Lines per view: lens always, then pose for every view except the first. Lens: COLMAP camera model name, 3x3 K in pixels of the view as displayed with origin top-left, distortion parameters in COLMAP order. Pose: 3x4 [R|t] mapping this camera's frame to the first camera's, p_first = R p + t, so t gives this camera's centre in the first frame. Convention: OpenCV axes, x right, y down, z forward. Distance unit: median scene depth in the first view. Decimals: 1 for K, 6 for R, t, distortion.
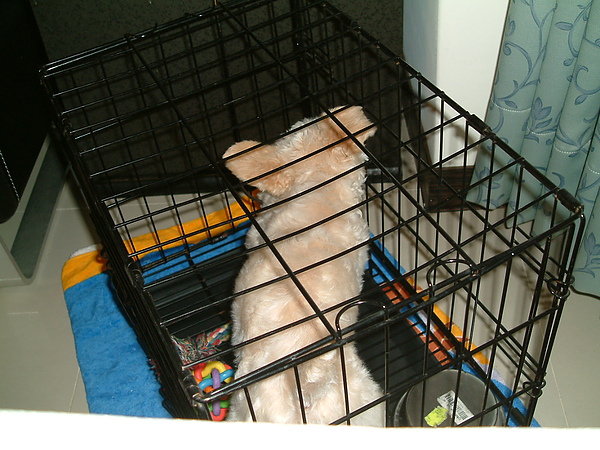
lens RADIAL K [[726.8, 0, 301.0], [0, 726.8, 203.8], [0, 0, 1]] dist [-0.260594, 0.292232]
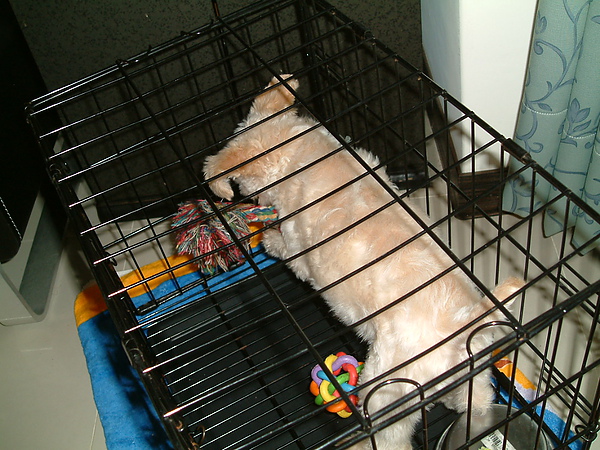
lens RADIAL K [[726.8, 0, 301.0], [0, 726.8, 203.8], [0, 0, 1]] dist [-0.260594, 0.292232]
pose [[0.997695, -0.057060, -0.036723, 0.010775], [0.057971, 0.998024, 0.024233, -0.061642], [0.035267, -0.026306, 0.999032, 0.089337]]
